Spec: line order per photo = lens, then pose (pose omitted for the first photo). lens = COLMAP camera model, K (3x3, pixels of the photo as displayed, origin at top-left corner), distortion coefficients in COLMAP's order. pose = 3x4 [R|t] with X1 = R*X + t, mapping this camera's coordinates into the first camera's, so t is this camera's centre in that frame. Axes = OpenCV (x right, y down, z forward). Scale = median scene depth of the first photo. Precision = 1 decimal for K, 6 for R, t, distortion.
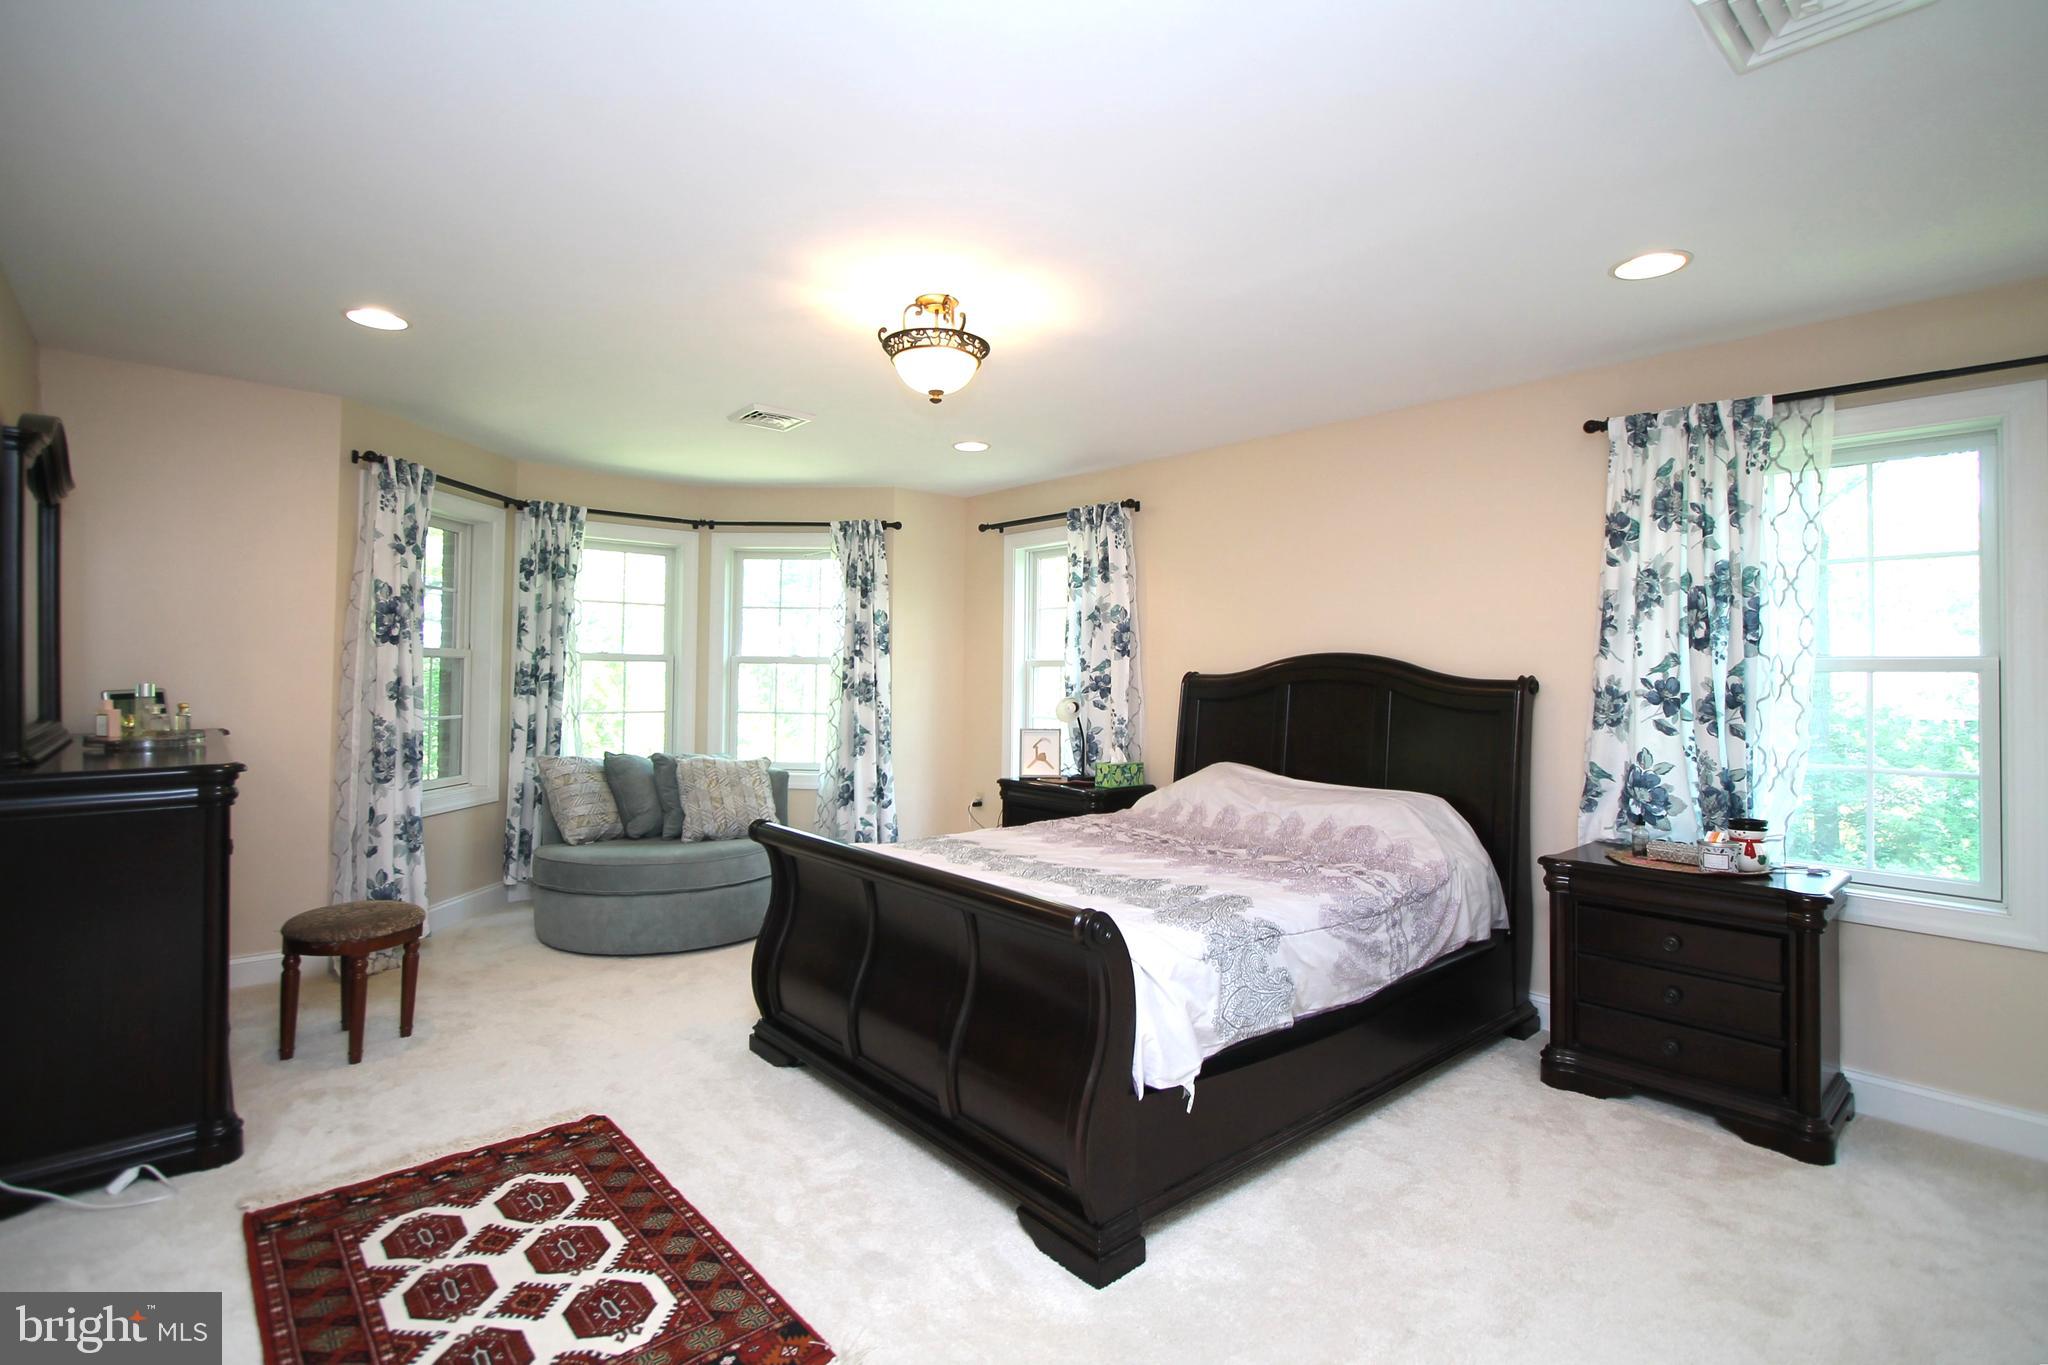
lens RADIAL K [[969.3, 0, 1017.4], [0, 969.3, 644.2], [0, 0, 1]] dist [-0.015622, 0.000564]
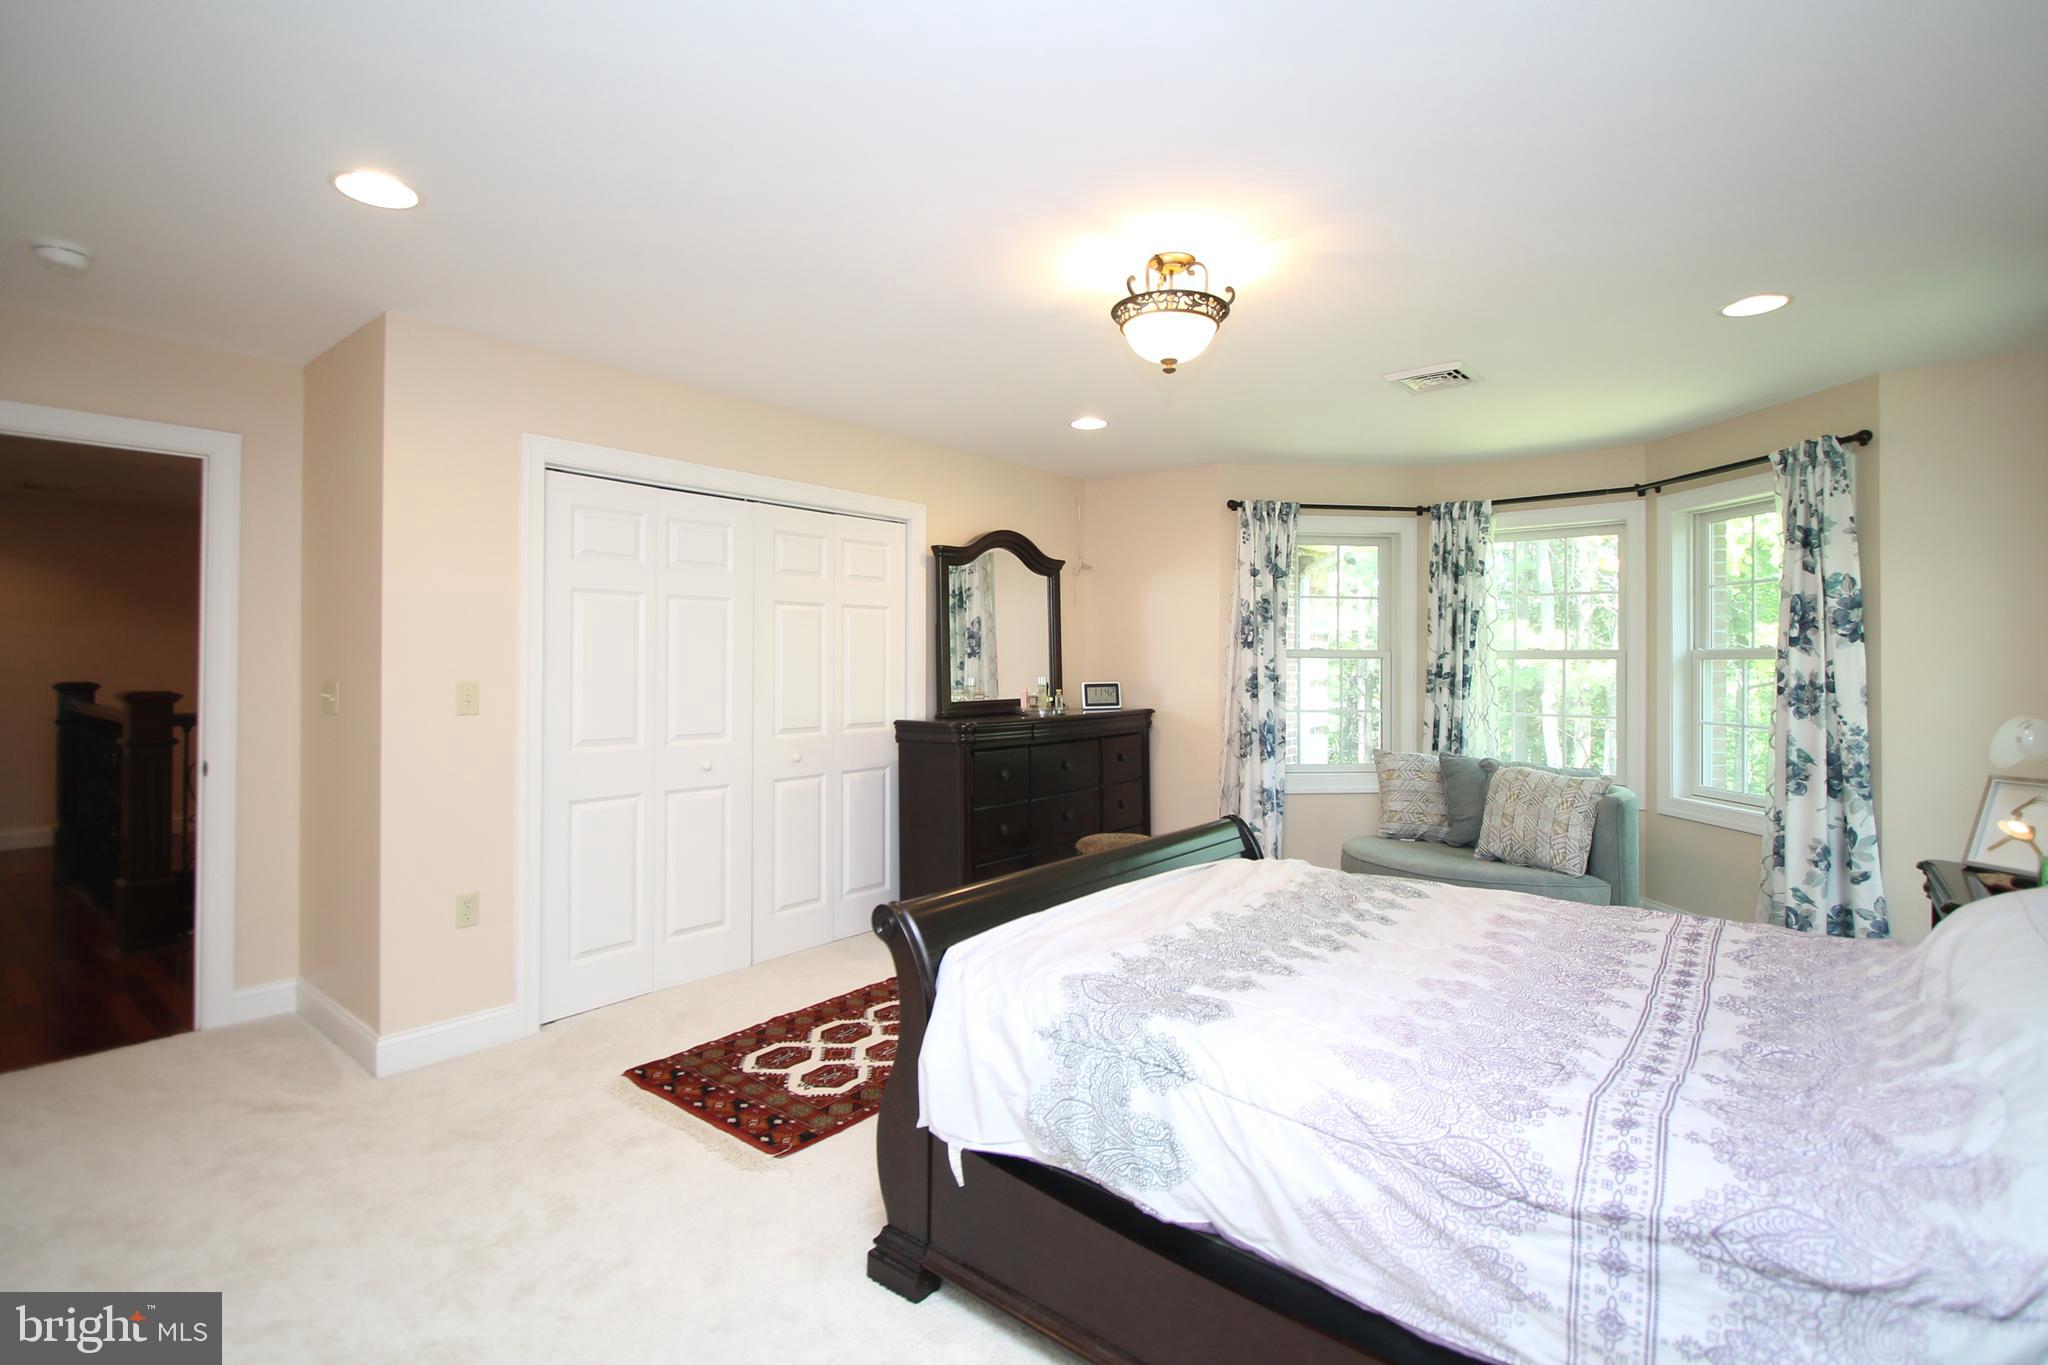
lens RADIAL K [[969.3, 0, 1017.4], [0, 969.3, 644.2], [0, 0, 1]] dist [-0.015622, 0.000564]
pose [[0.156234, -0.029392, -0.987283, 0.442752], [0.026304, 0.999326, -0.025588, 0.015051], [0.987370, -0.021972, 0.156902, 0.397701]]
